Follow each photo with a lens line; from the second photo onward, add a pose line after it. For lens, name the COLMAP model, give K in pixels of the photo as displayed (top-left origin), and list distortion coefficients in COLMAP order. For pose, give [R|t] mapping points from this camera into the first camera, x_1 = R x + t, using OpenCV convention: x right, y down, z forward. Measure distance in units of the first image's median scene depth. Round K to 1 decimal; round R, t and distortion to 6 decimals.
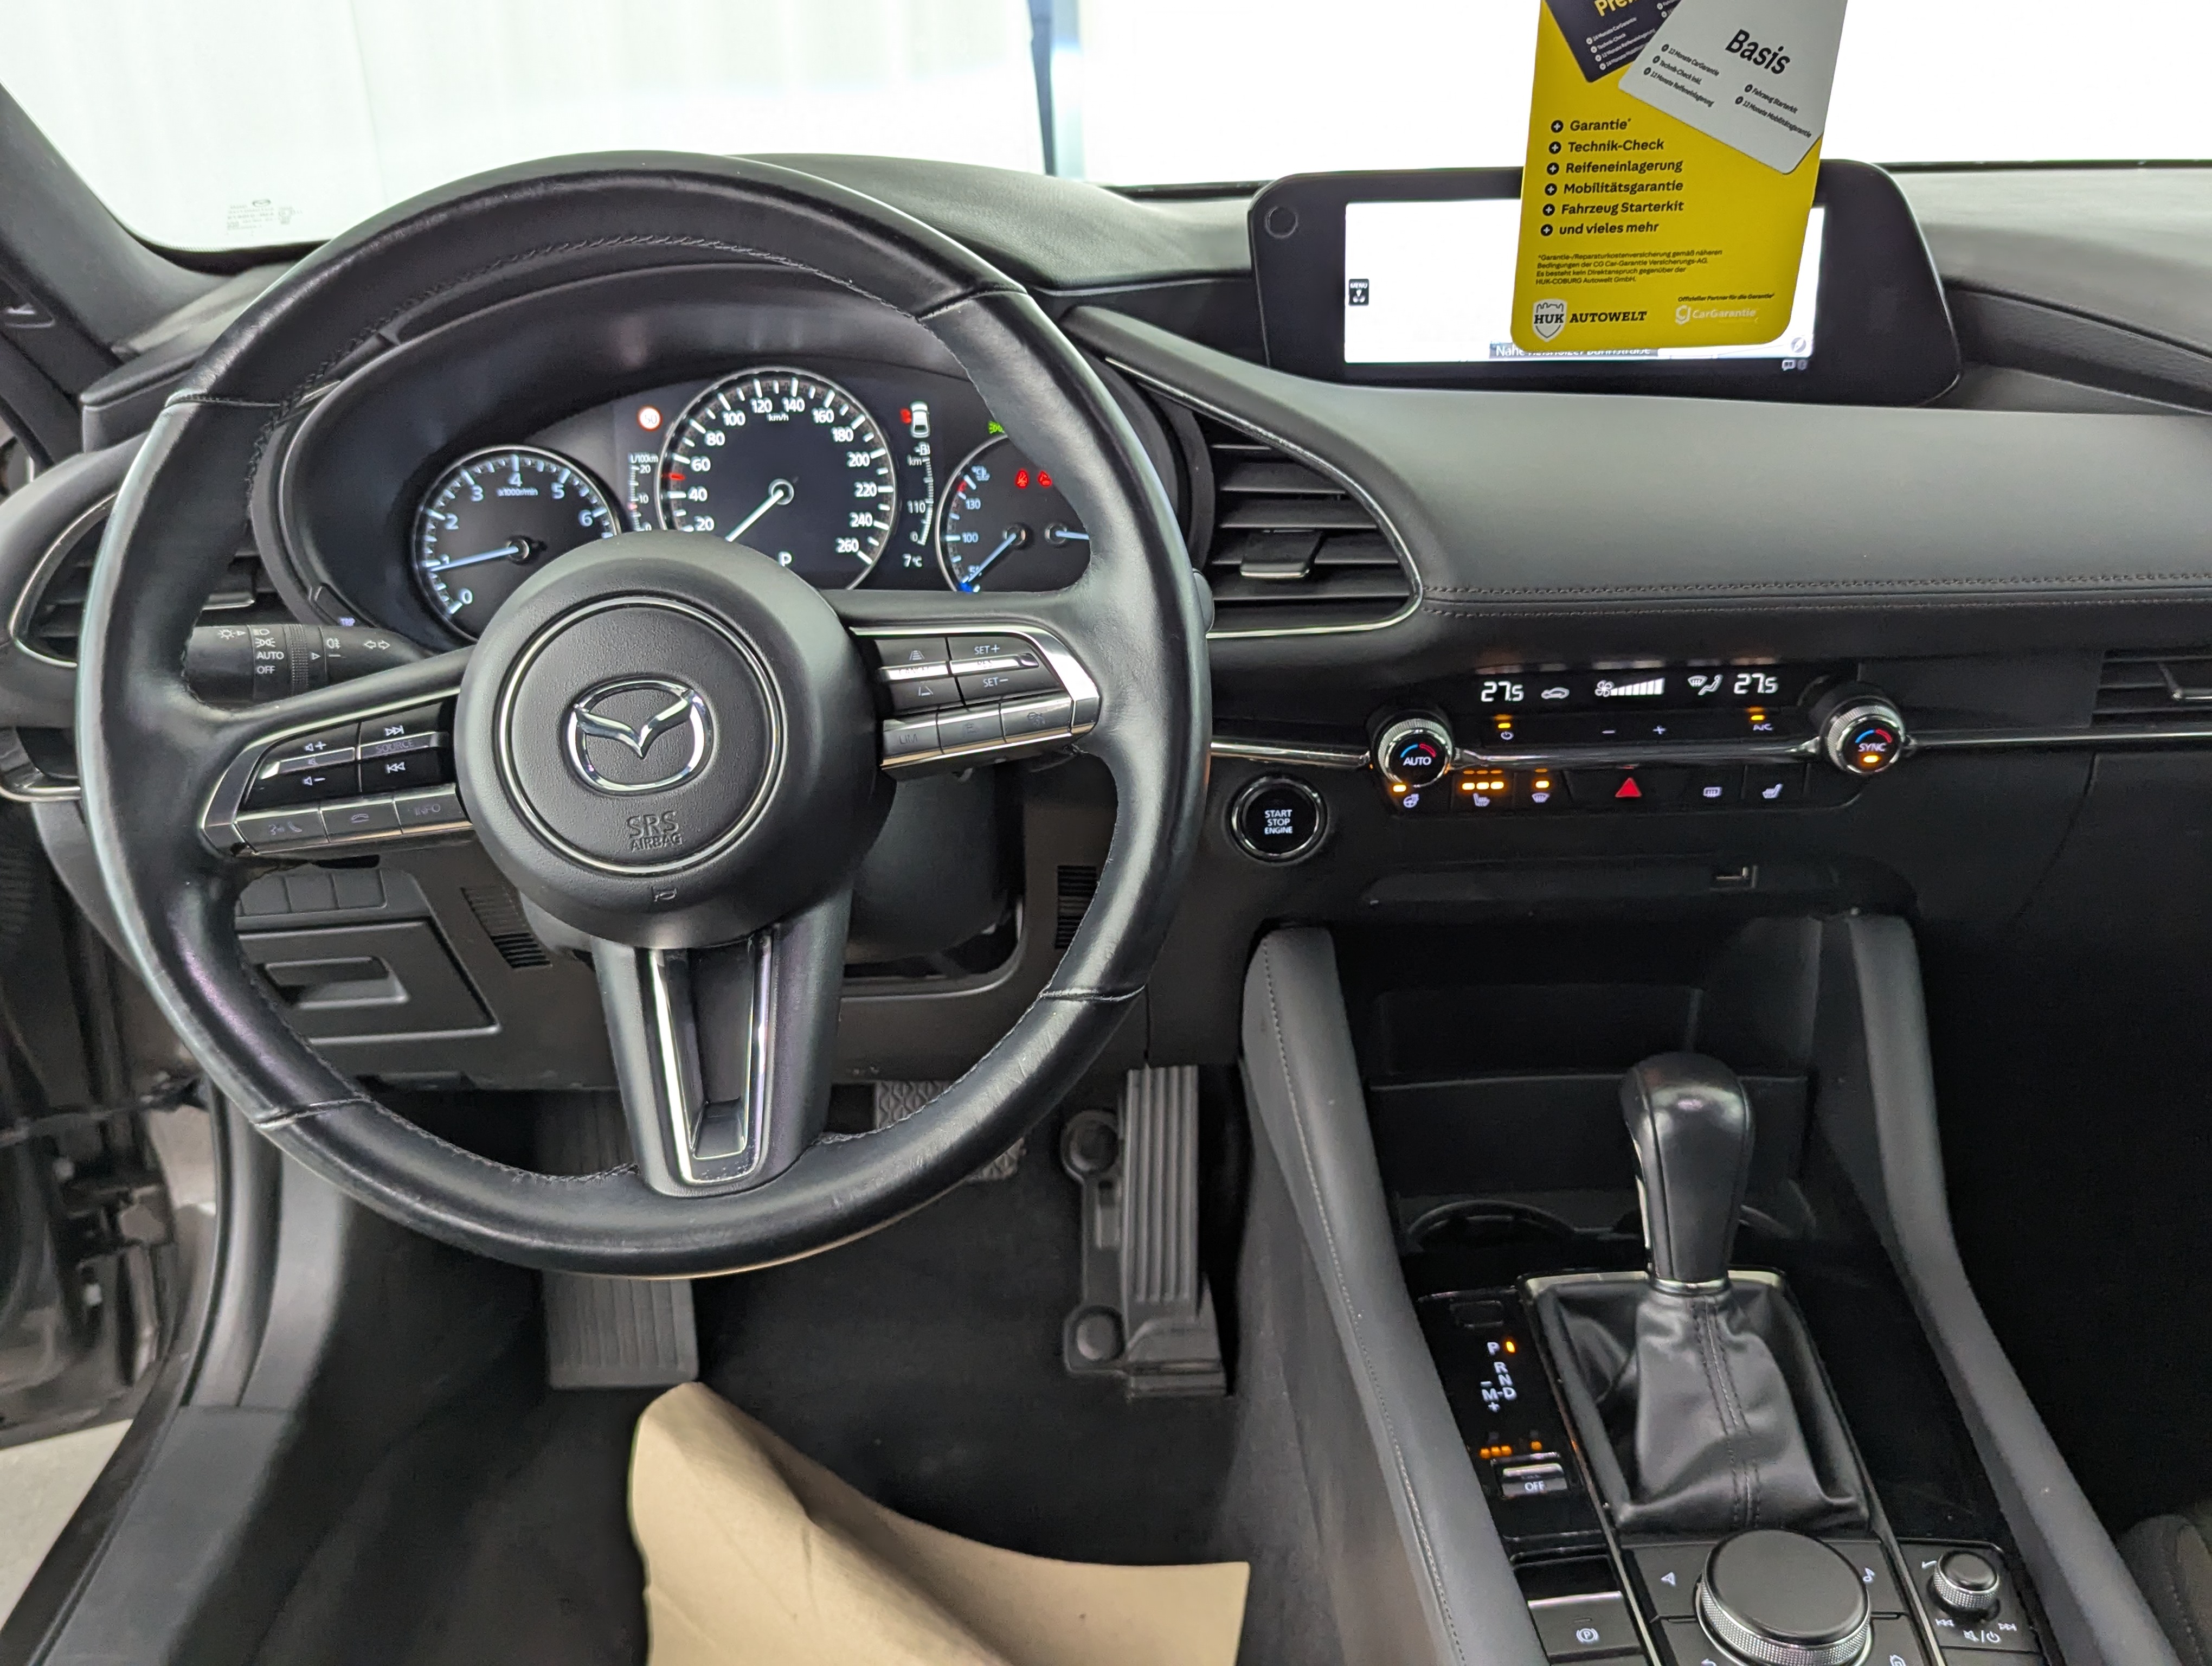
lens RADIAL K [[1968.1, 0, 1123.5], [0, 1968.1, 873.3], [0, 0, 1]] dist [0.052009, -0.009329]
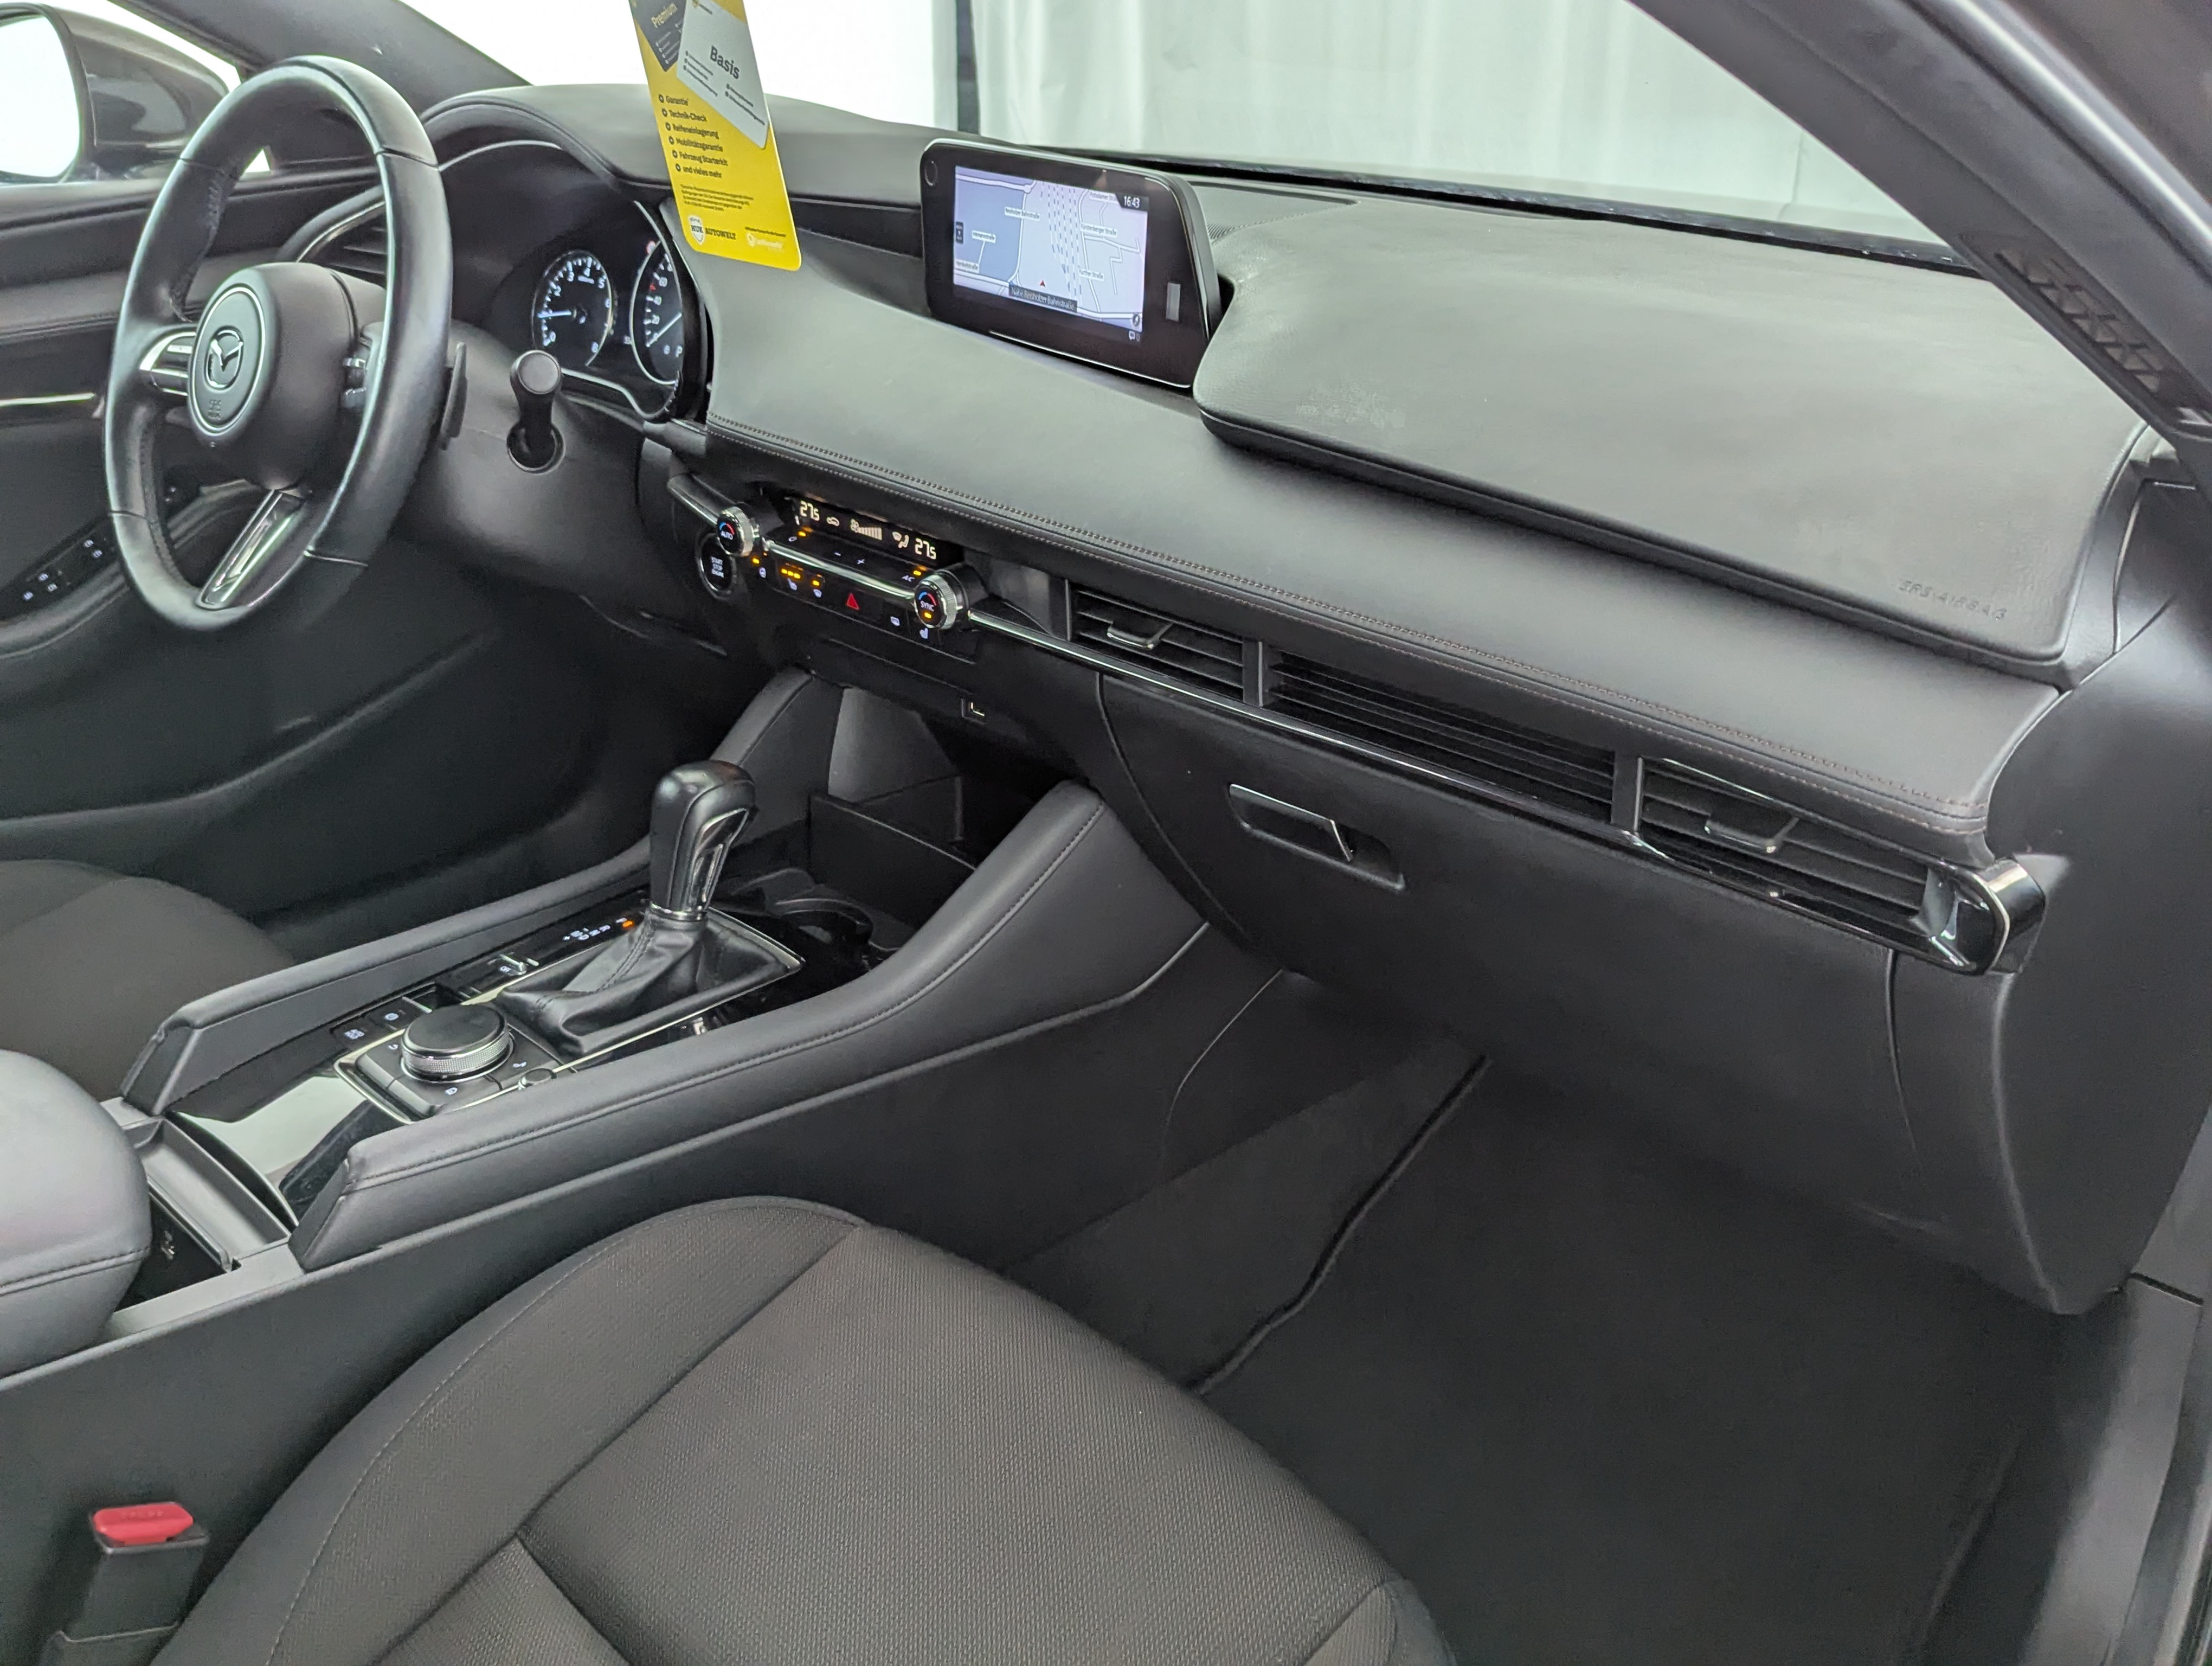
lens RADIAL K [[1847.2, 0, 1106.0], [0, 1847.2, 833.0], [0, 0, 1]] dist [0.002346, -0.002418]
pose [[0.715213, 0.340725, -0.610227, 1.216195], [-0.335281, 0.933357, 0.128183, -0.116665], [0.613235, 0.112919, 0.781788, 0.130624]]
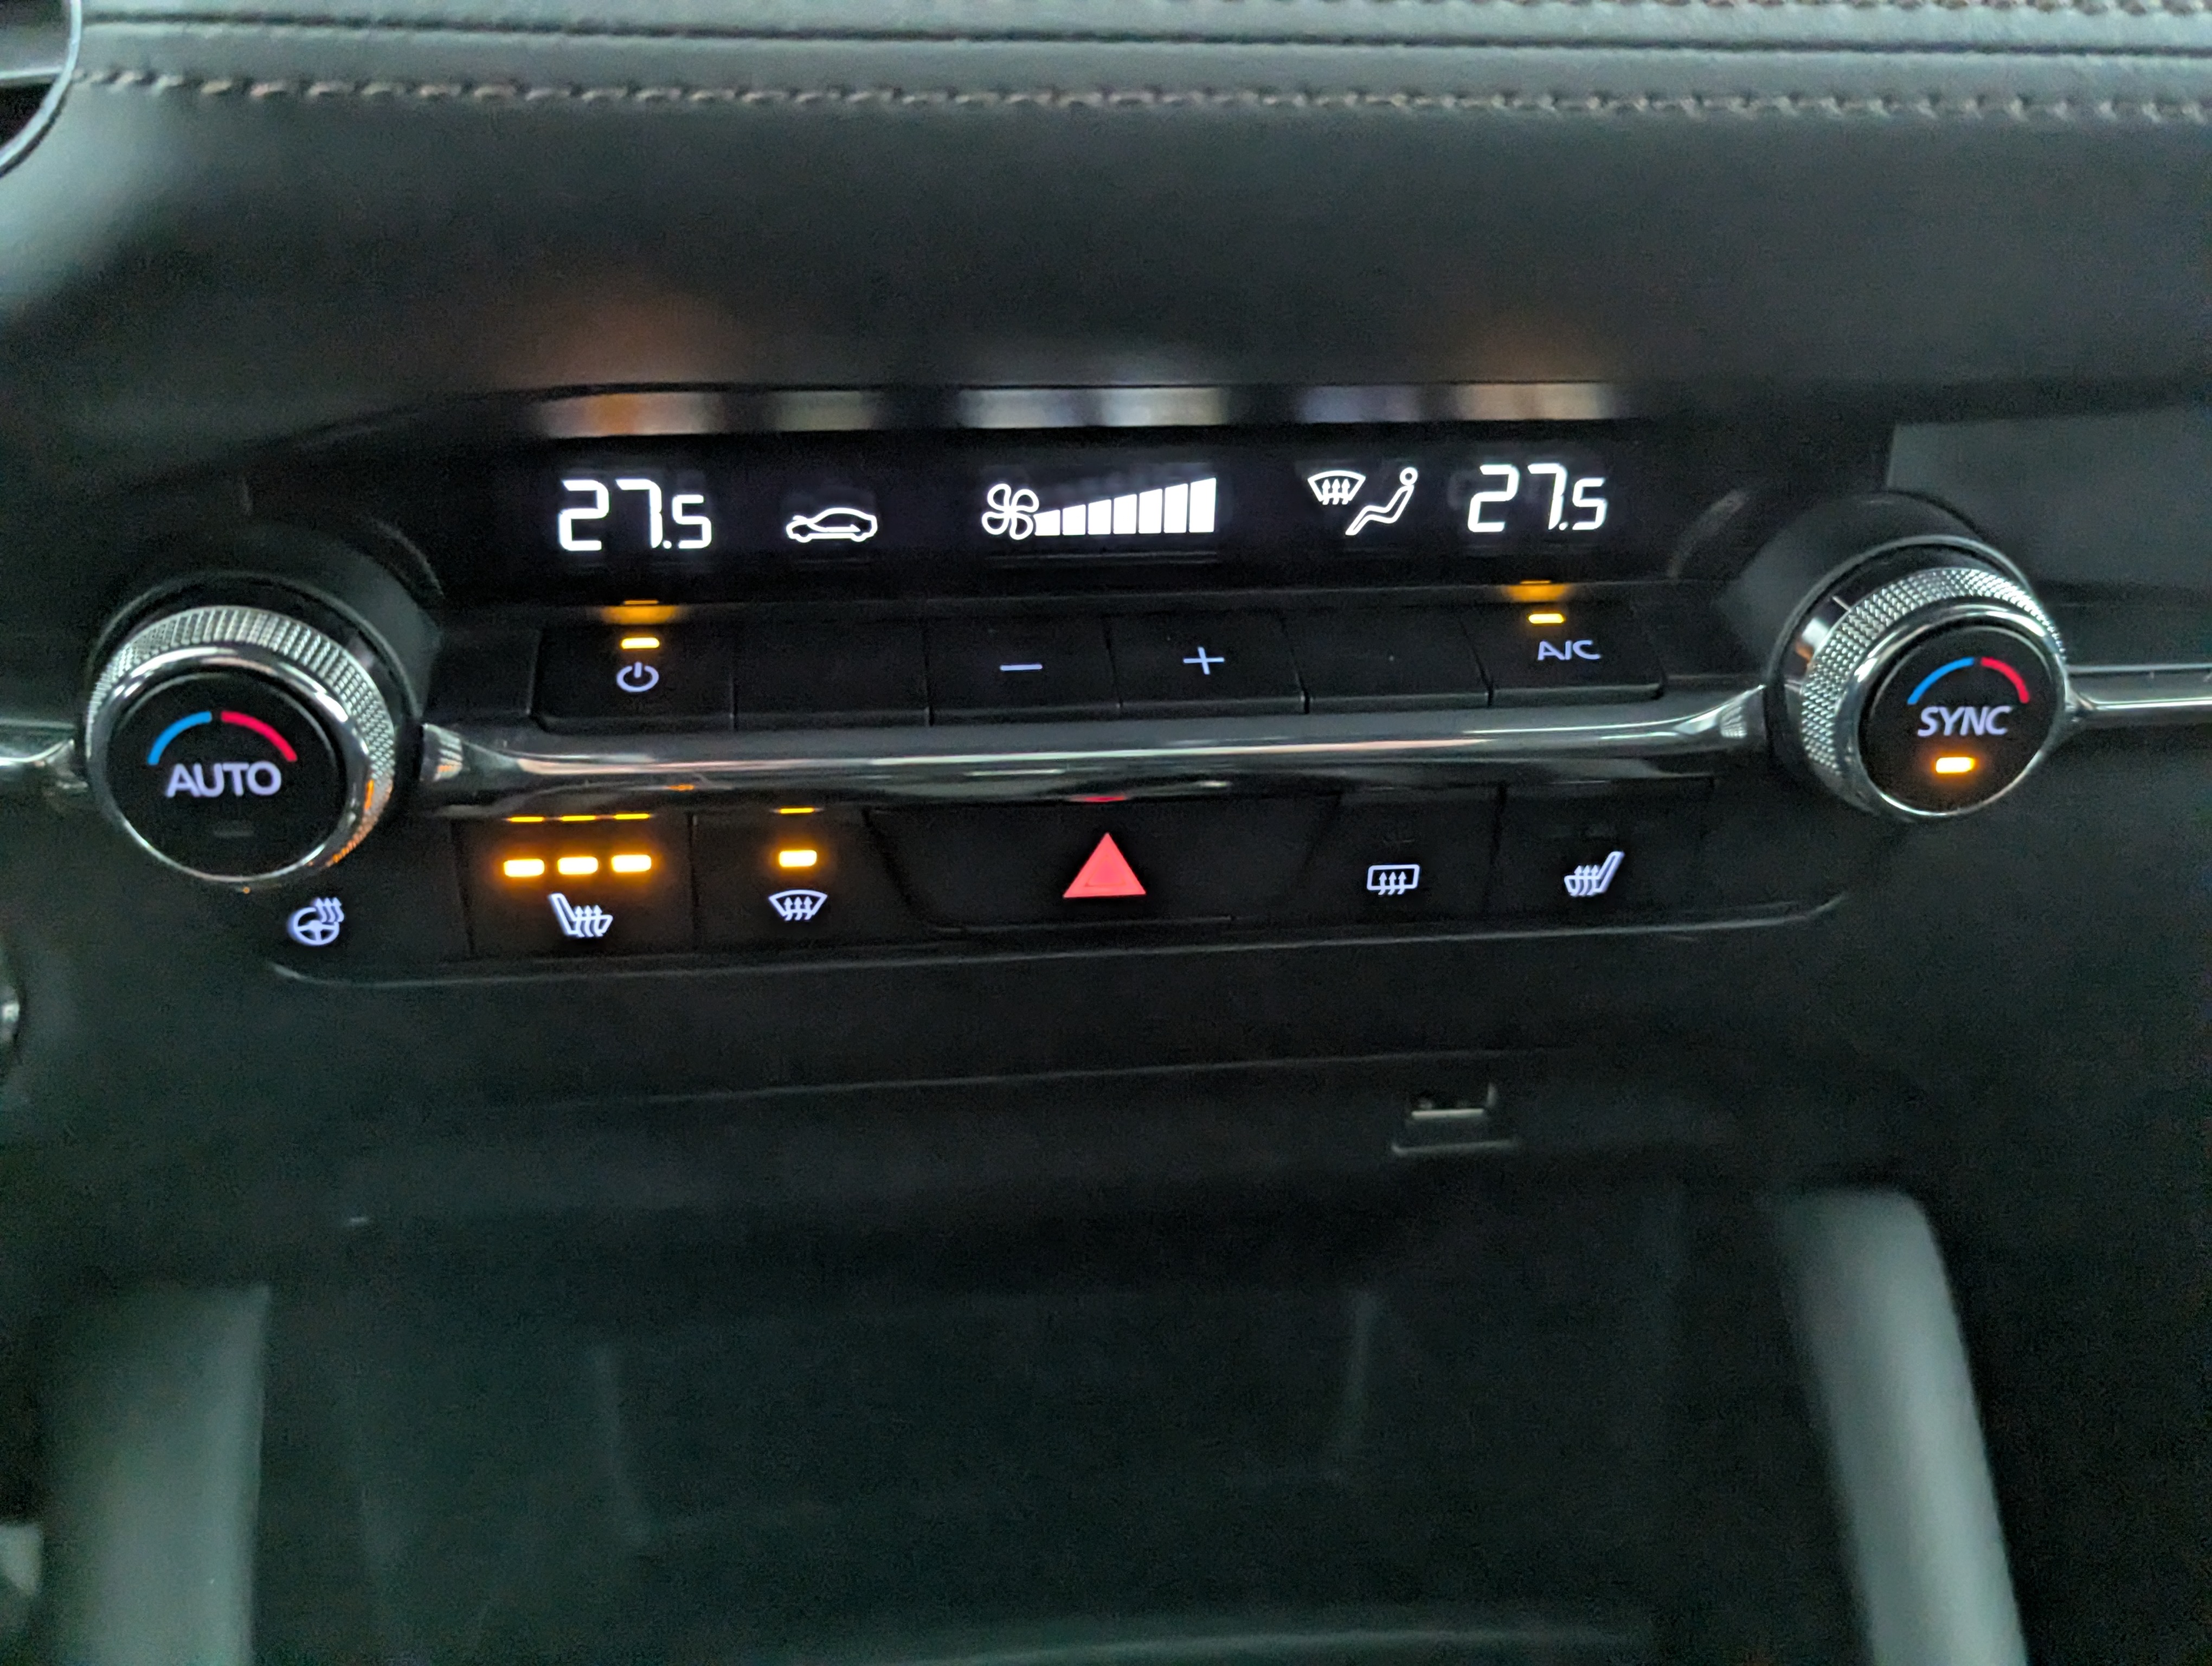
lens RADIAL K [[1968.1, 0, 1123.5], [0, 1968.1, 873.3], [0, 0, 1]] dist [0.052009, -0.009329]
pose [[0.989735, -0.012790, 0.142341, 0.219284], [0.011512, 0.999886, 0.009797, -0.045417], [-0.142450, -0.008058, 0.989769, 0.726218]]
